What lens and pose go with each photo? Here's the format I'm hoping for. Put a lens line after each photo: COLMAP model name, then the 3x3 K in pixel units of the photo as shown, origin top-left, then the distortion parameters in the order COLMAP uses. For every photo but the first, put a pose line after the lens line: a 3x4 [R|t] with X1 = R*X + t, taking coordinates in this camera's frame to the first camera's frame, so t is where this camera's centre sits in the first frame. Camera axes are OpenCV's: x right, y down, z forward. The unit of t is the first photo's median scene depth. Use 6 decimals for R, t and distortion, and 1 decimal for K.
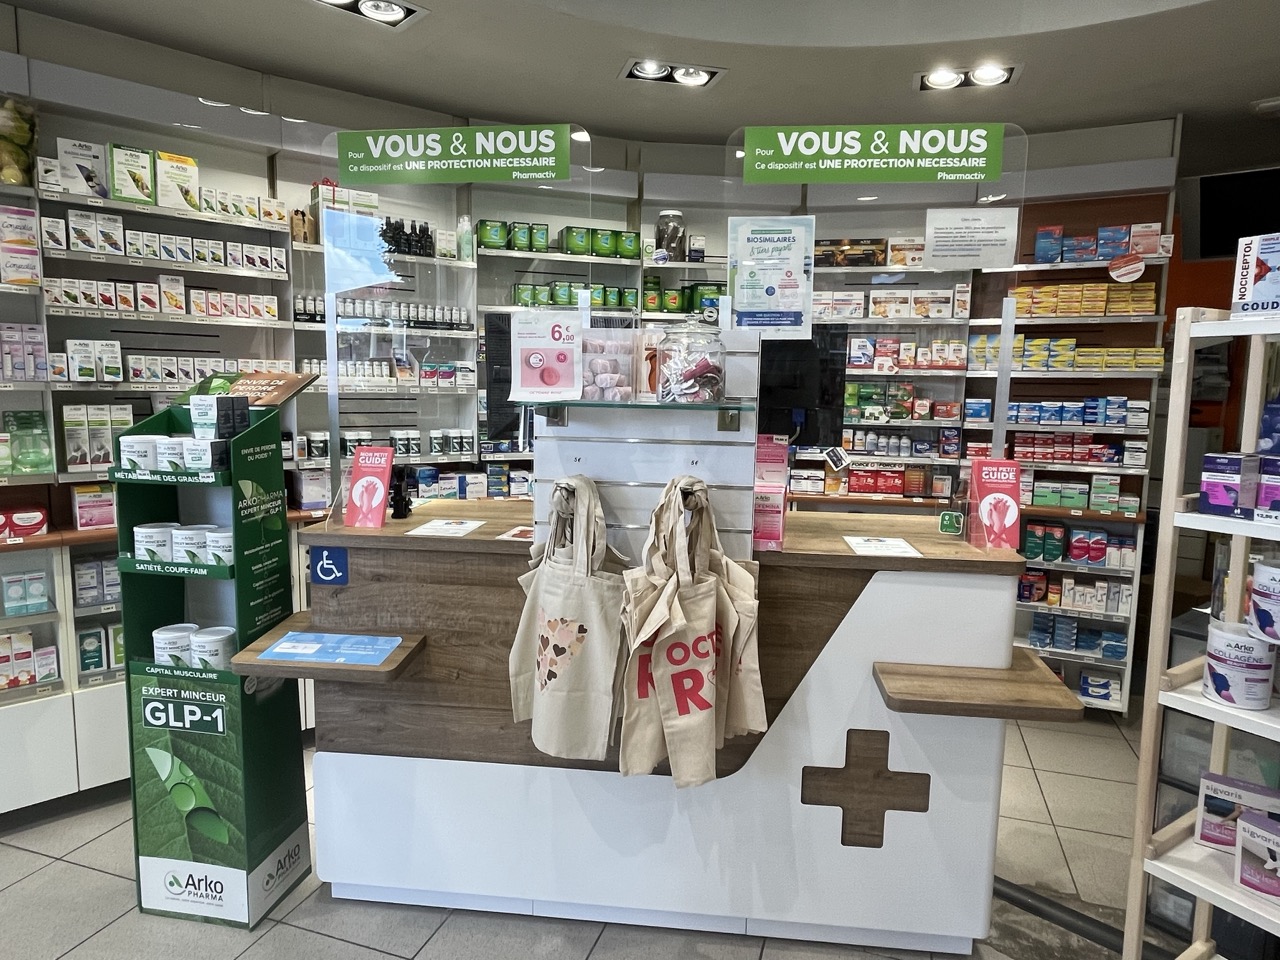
lens RADIAL K [[777.8, 0, 684.1], [0, 777.8, 476.1], [0, 0, 1]] dist [0.000283, -0.001862]
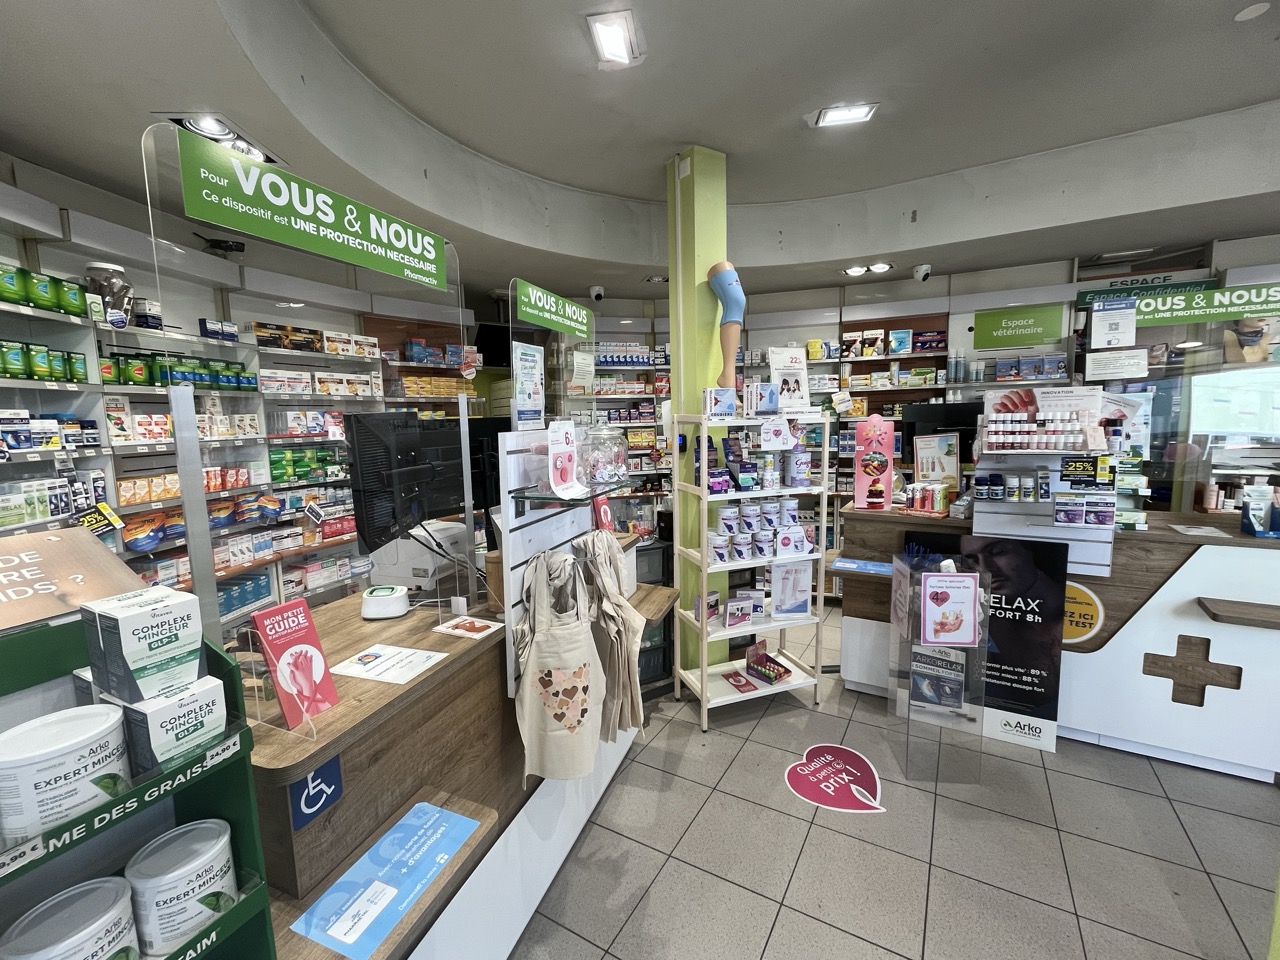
lens RADIAL K [[521.1, 0, 642.8], [0, 521.1, 477.8], [0, 0, 1]] dist [-0.003516, -0.000381]
pose [[0.252654, -0.134665, 0.958140, -0.787445], [0.137907, 0.985169, 0.102099, -0.162259], [-0.957678, 0.106339, 0.267478, 0.572777]]
